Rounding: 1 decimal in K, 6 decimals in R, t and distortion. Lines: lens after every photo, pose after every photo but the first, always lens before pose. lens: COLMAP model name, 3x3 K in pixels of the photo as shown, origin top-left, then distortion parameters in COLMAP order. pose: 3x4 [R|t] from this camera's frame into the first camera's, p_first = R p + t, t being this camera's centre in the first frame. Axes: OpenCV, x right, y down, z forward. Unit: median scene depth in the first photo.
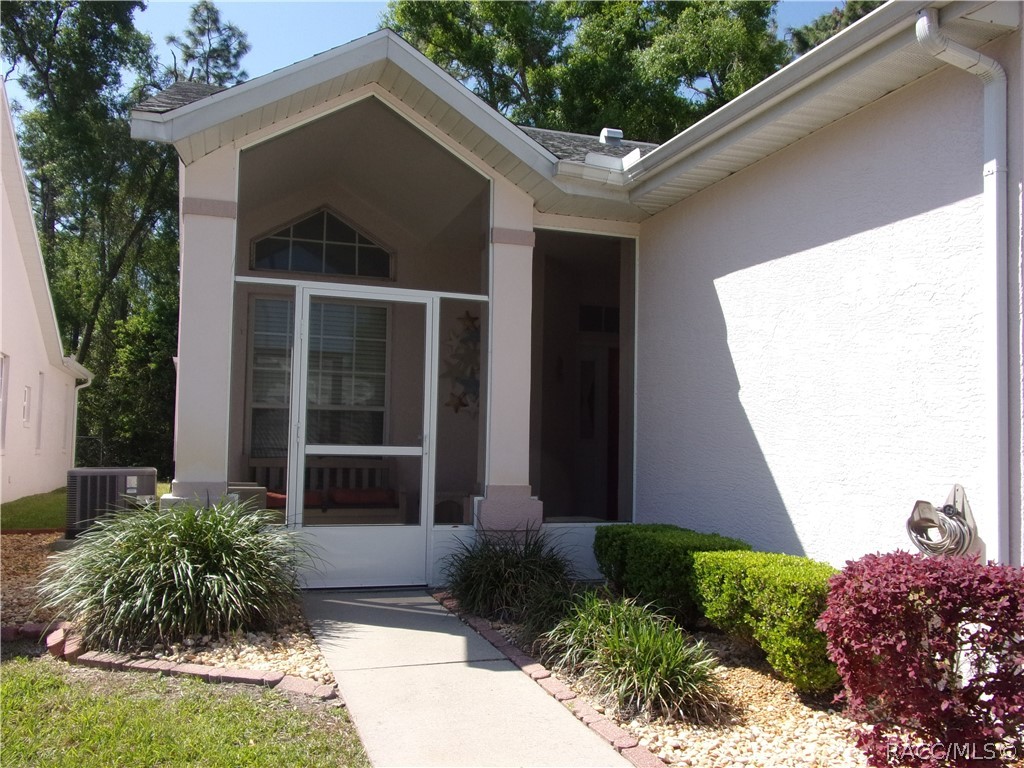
lens RADIAL K [[869.6, 0, 503.0], [0, 869.6, 410.0], [0, 0, 1]] dist [0.010681, -0.072506]
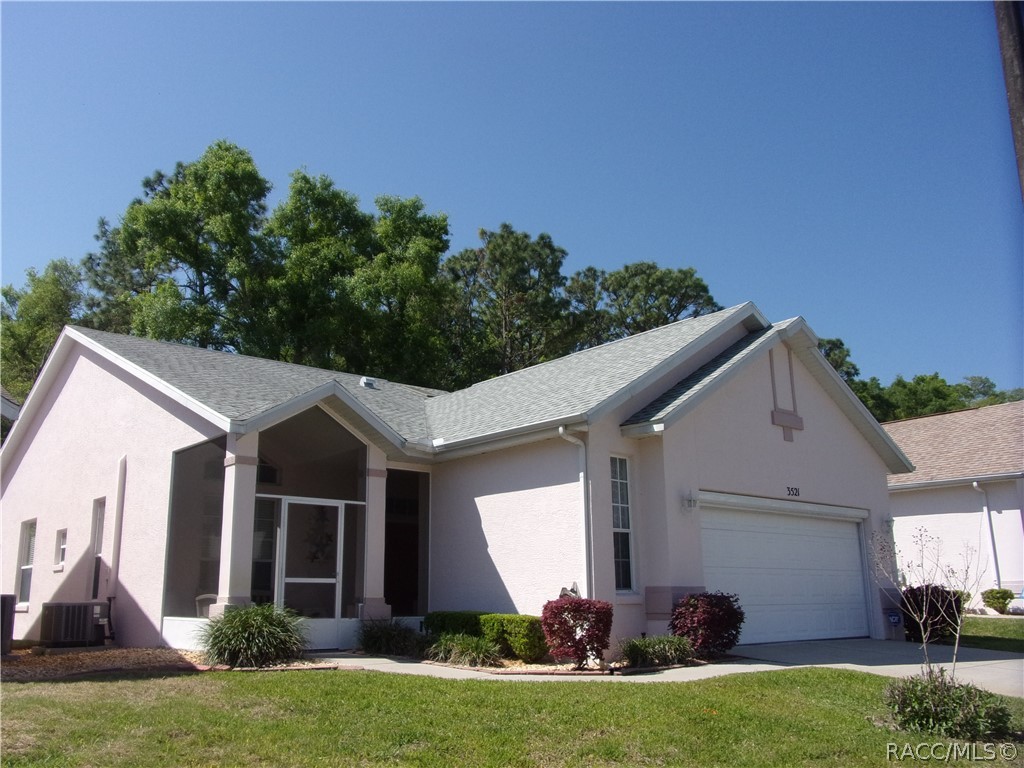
lens RADIAL K [[869.6, 0, 503.0], [0, 869.6, 410.0], [0, 0, 1]] dist [0.010681, -0.072506]
pose [[0.920070, 0.051794, 0.388315, -0.564584], [0.017882, 0.984636, -0.173701, 0.016683], [-0.391346, 0.166761, 0.905008, -1.077206]]
